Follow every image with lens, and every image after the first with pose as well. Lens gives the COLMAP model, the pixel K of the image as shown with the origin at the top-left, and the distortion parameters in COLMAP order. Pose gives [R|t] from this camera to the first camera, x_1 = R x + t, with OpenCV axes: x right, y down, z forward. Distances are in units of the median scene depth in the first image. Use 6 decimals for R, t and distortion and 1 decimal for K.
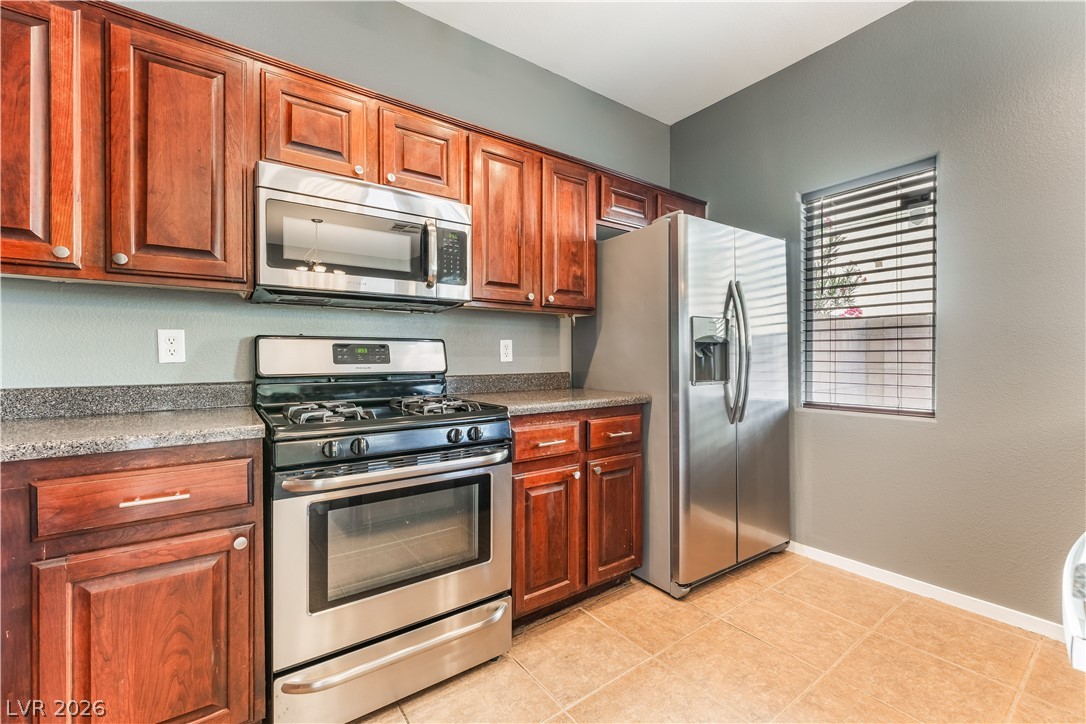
lens RADIAL K [[453.1, 0, 543.1], [0, 453.1, 357.8], [0, 0, 1]] dist [-0.004814, -0.000875]
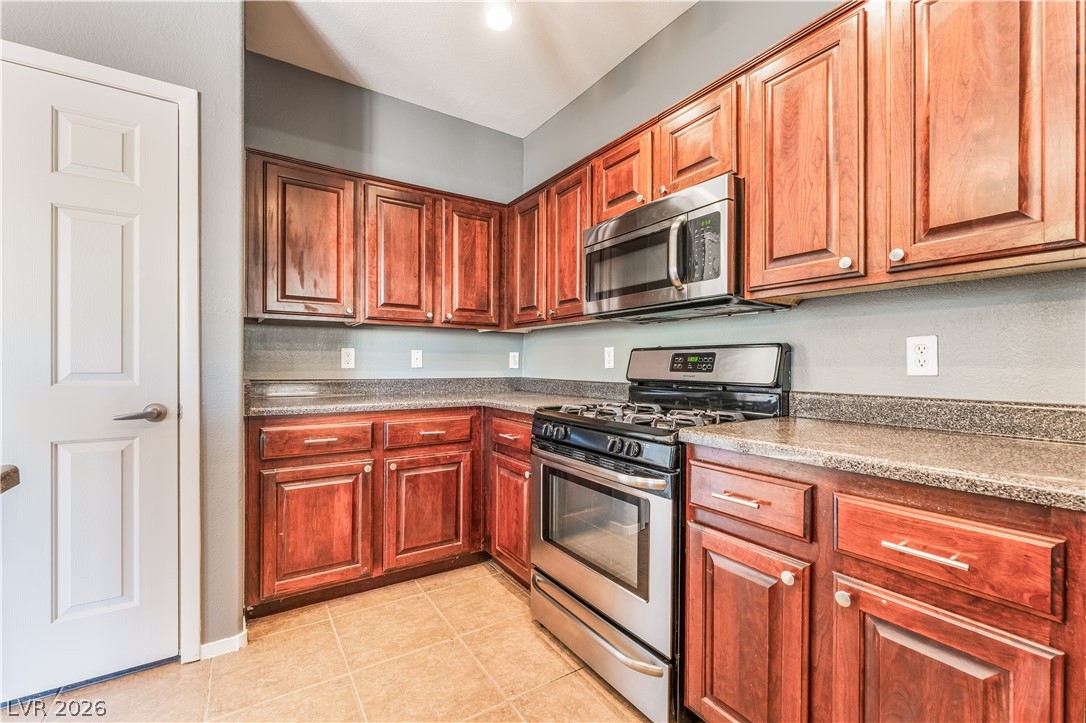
lens RADIAL K [[453.1, 0, 541.0], [0, 453.1, 367.3], [0, 0, 1]] dist [-0.004814, -0.000875]
pose [[-0.052016, 0.008684, -0.998608, 0.681364], [-0.006855, 0.999936, 0.009052, -0.004792], [0.998623, 0.007317, -0.051953, 0.764078]]
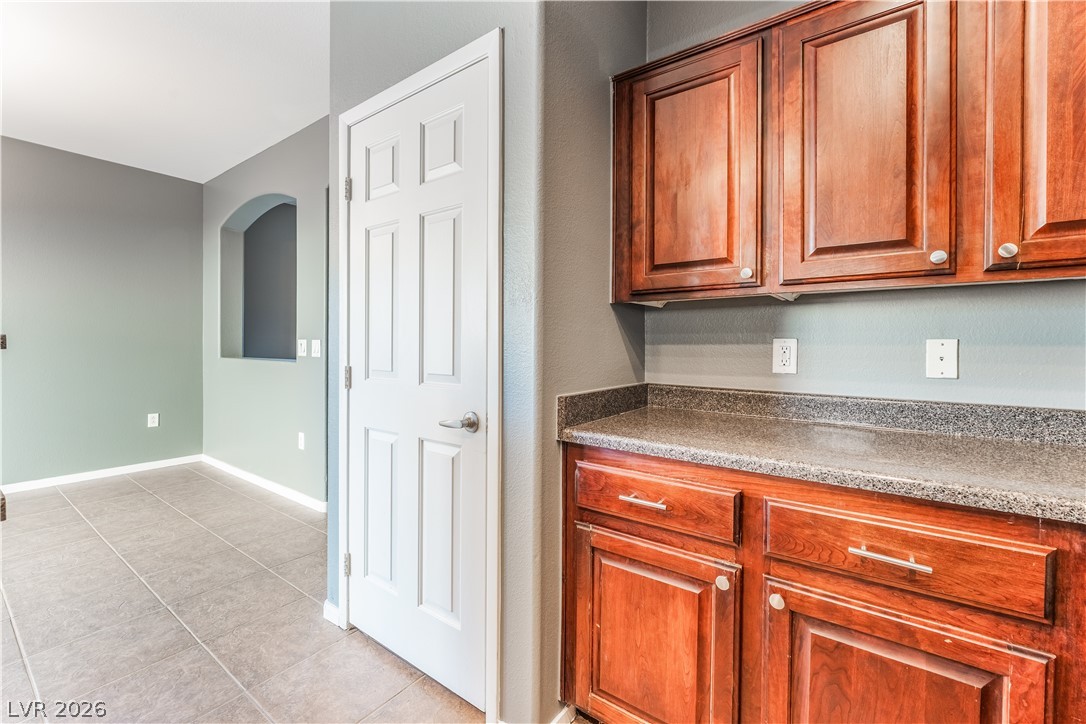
lens RADIAL K [[453.1, 0, 544.1], [0, 453.1, 349.2], [0, 0, 1]] dist [-0.004814, -0.000875]
pose [[-0.953270, 0.000058, -0.302119, -0.065886], [-0.003725, 0.999922, 0.011944, -0.038917], [0.302096, 0.012511, -0.953195, 0.743791]]
